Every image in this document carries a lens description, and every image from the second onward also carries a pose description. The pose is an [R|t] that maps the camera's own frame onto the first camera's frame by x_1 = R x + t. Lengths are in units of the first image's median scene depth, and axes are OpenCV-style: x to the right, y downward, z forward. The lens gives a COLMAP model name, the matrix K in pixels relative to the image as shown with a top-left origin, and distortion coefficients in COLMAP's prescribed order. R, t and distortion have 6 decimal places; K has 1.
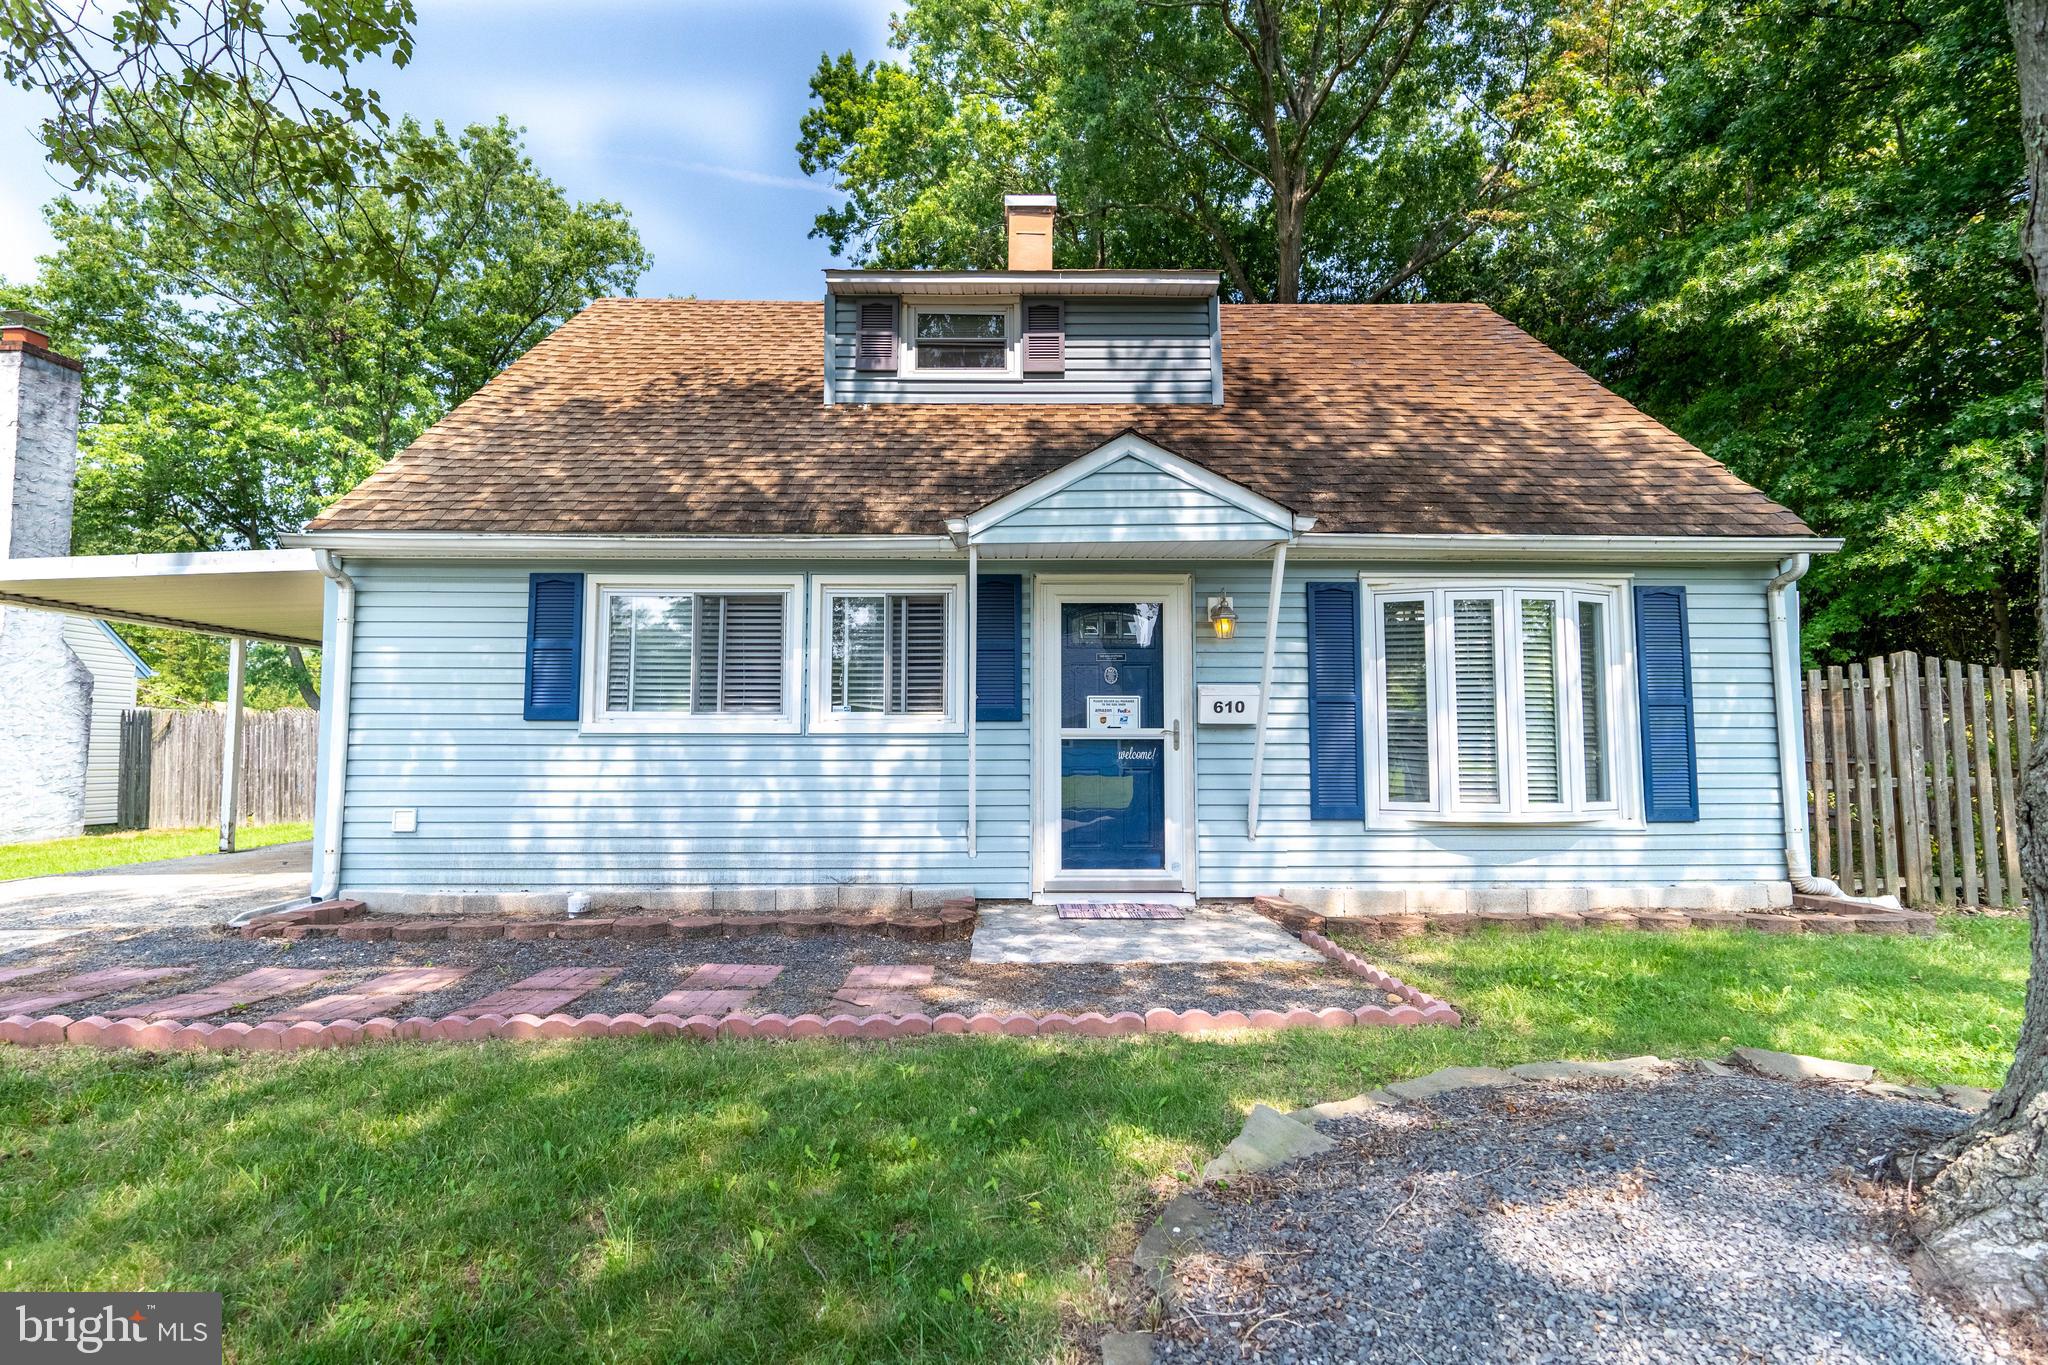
lens RADIAL K [[954.6, 0, 1022.3], [0, 954.6, 682.2], [0, 0, 1]] dist [-0.007709, -0.000668]
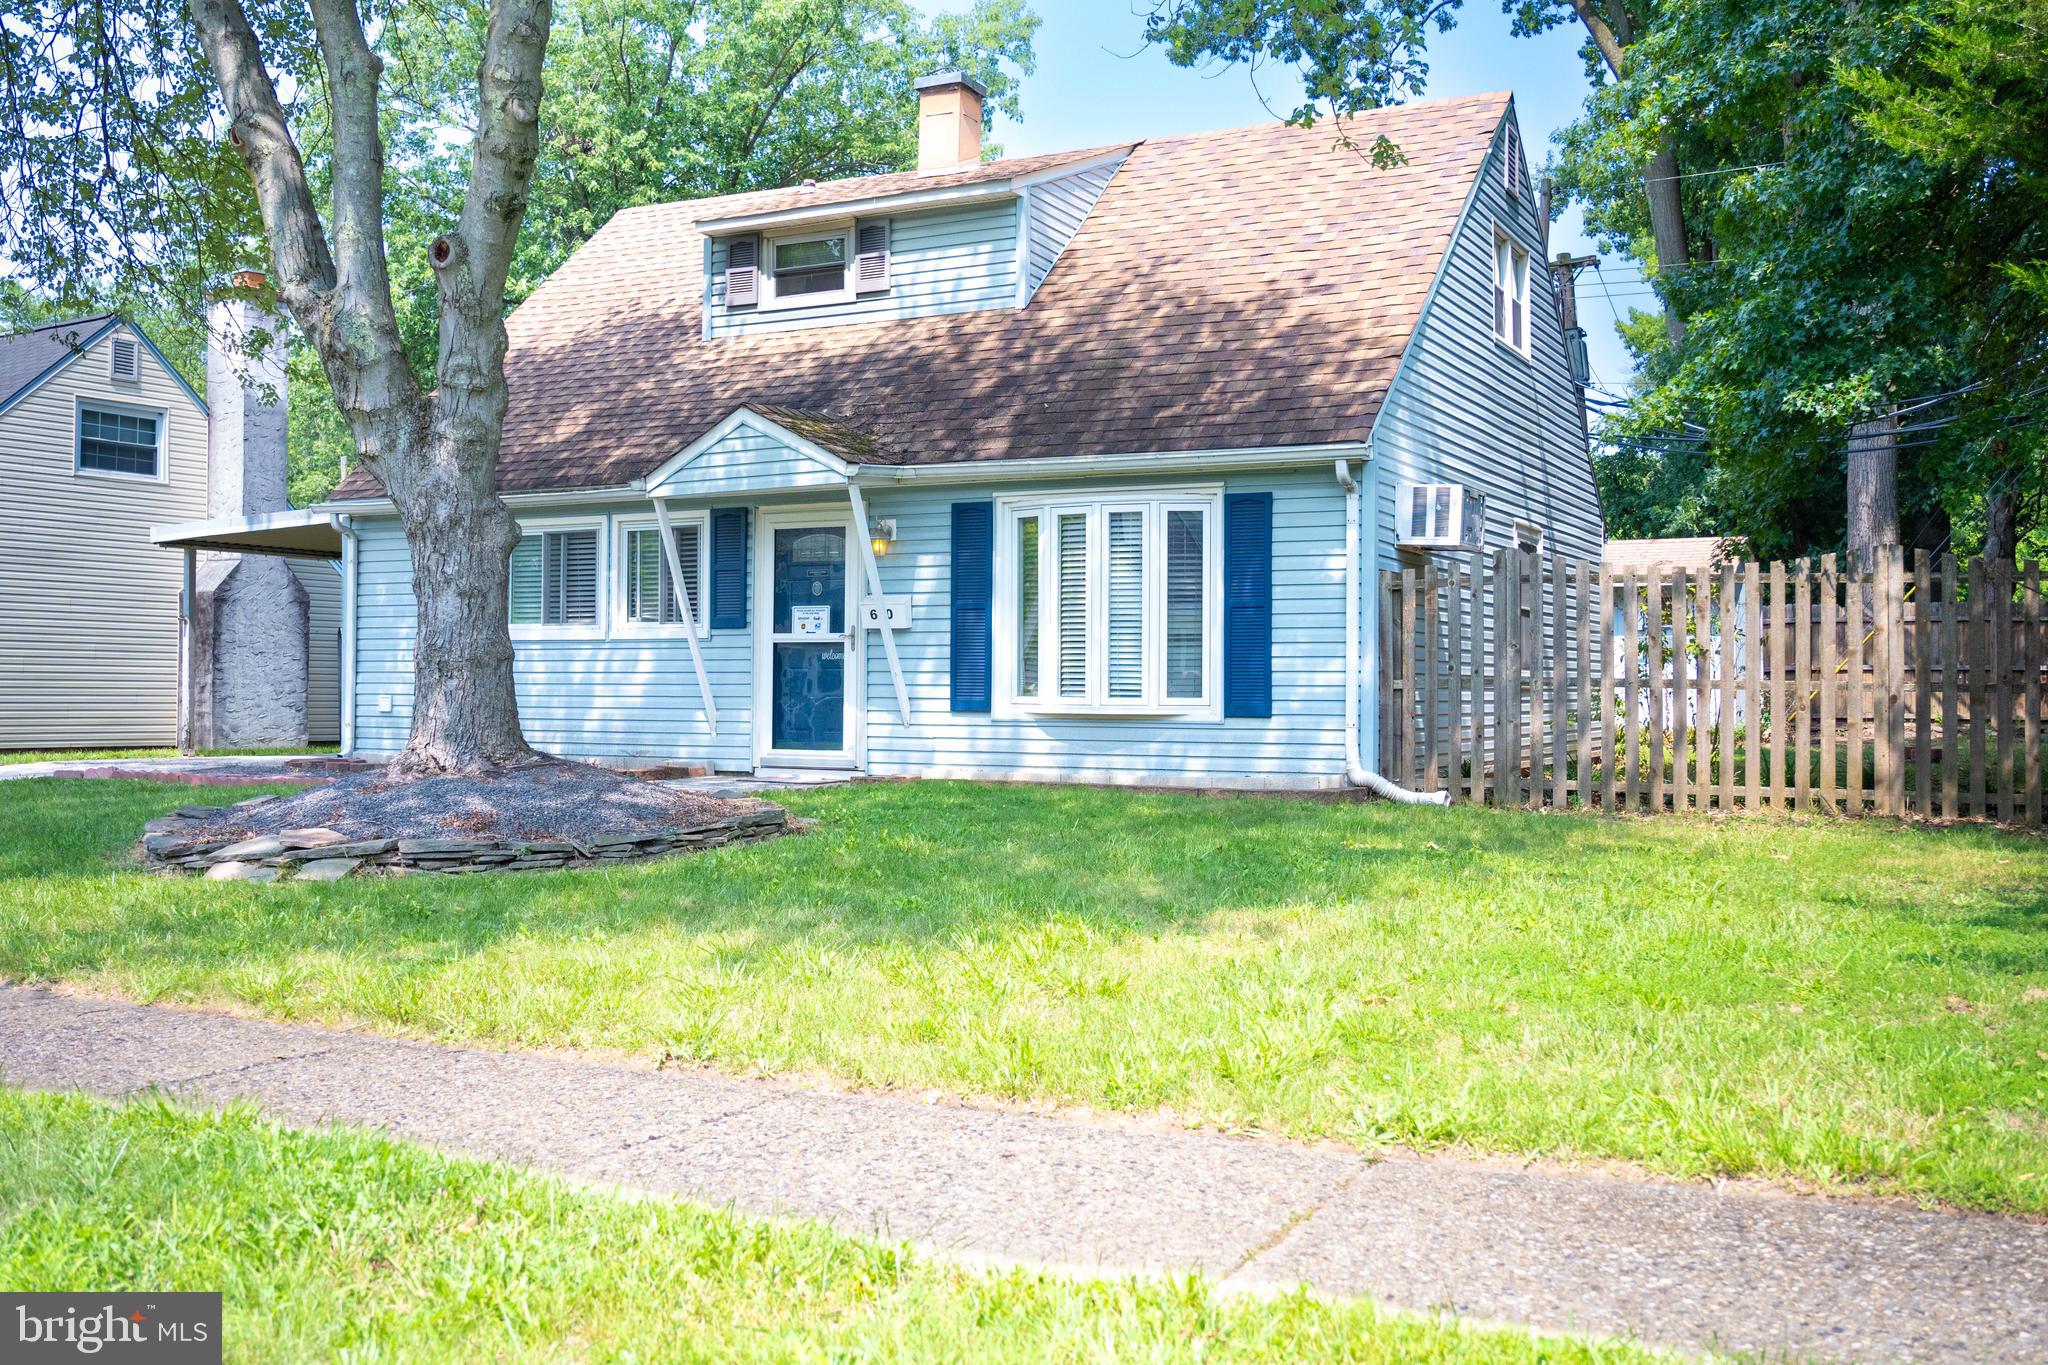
lens RADIAL K [[2019.4, 0, 1022.7], [0, 2019.4, 685.0], [0, 0, 1]] dist [-0.109329, 0.000000]
pose [[0.874447, 0.003813, -0.485106, 1.553654], [0.027455, 0.997977, 0.057335, -0.024437], [0.484343, -0.063455, 0.872574, -1.079924]]
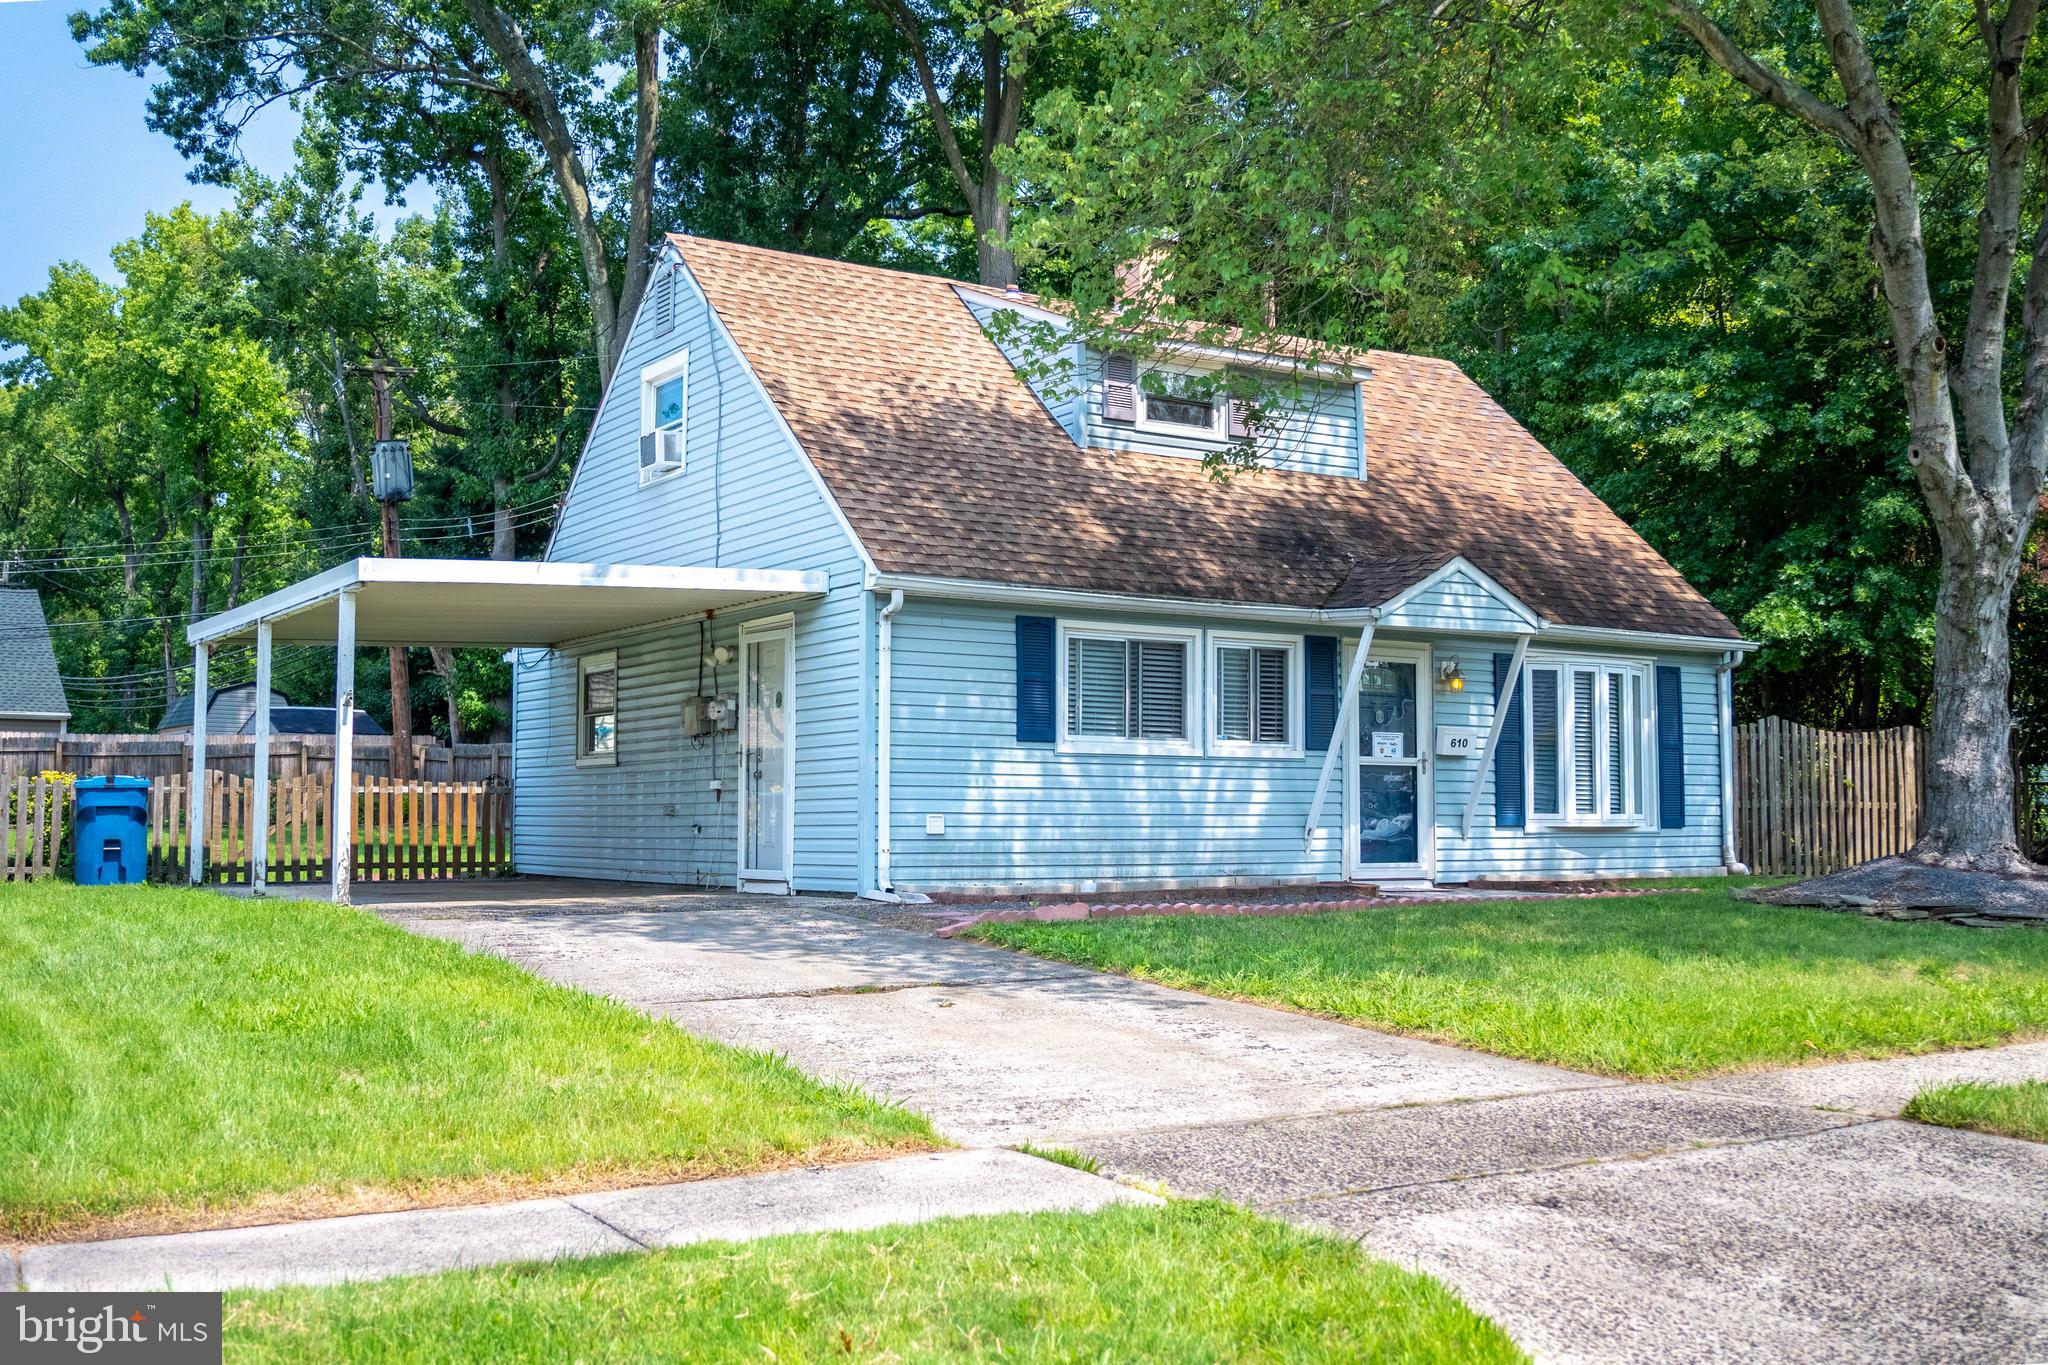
lens RADIAL K [[2019.4, 0, 1020.6], [0, 2019.4, 681.4], [0, 0, 1]] dist [-0.109329, 0.000000]
pose [[0.857565, 0.039177, 0.512882, -1.774941], [-0.043177, 0.999059, -0.004119, -0.023059], [-0.512560, -0.018612, 0.858449, -1.131351]]
